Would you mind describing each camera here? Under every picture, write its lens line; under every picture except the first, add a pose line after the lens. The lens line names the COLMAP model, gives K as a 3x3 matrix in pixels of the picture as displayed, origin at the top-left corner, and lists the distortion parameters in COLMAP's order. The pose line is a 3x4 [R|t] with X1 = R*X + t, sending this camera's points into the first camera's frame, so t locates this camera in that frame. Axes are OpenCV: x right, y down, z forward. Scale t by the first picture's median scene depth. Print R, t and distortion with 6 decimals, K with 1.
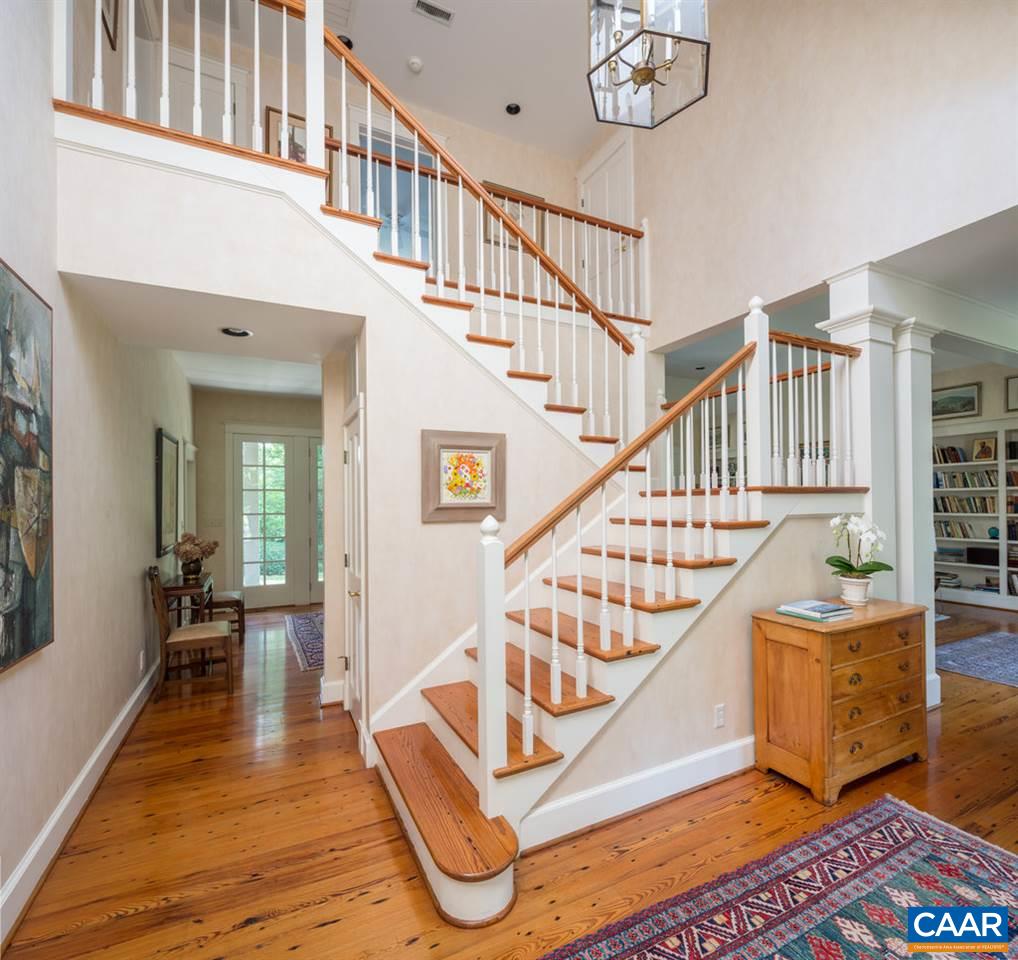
lens RADIAL K [[503.6, 0, 519.0], [0, 503.6, 503.3], [0, 0, 1]] dist [0.000146, -0.001131]
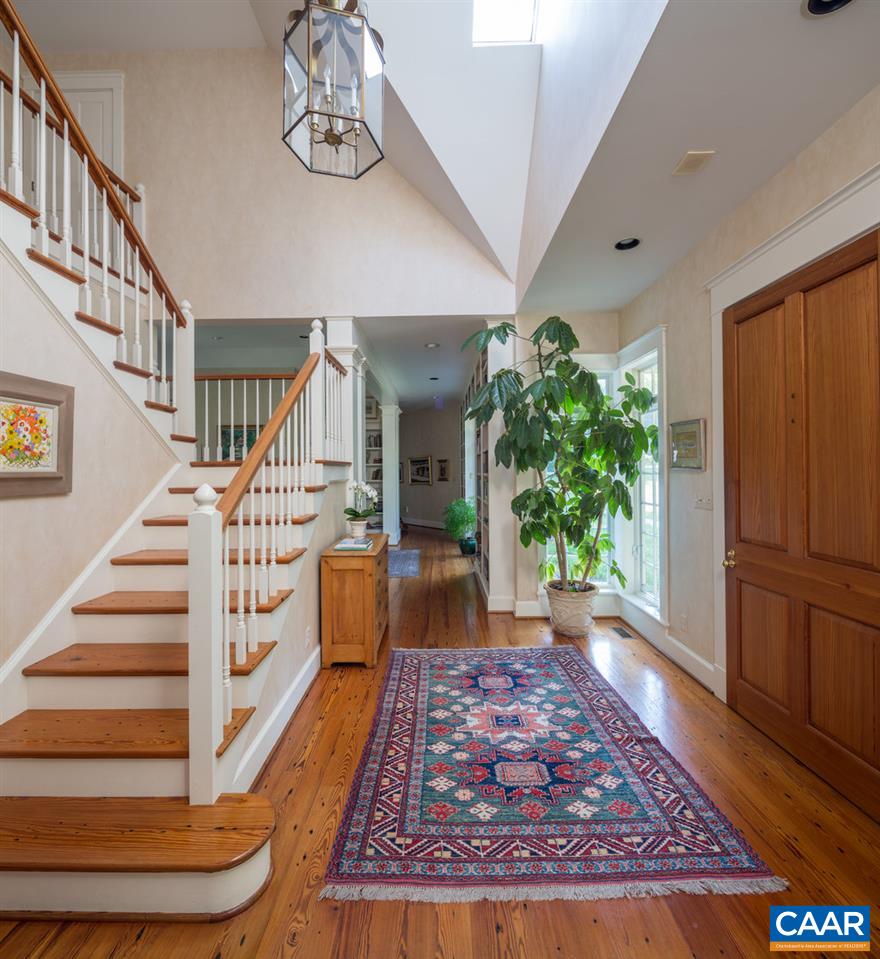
lens RADIAL K [[435.2, 0, 438.1], [0, 435.2, 471.0], [0, 0, 1]] dist [0.001856, -0.000891]
pose [[0.475525, 0.003459, 0.879695, -0.471790], [0.004917, 0.999966, -0.006590, 0.006426], [-0.879689, 0.007459, 0.475492, 0.189780]]
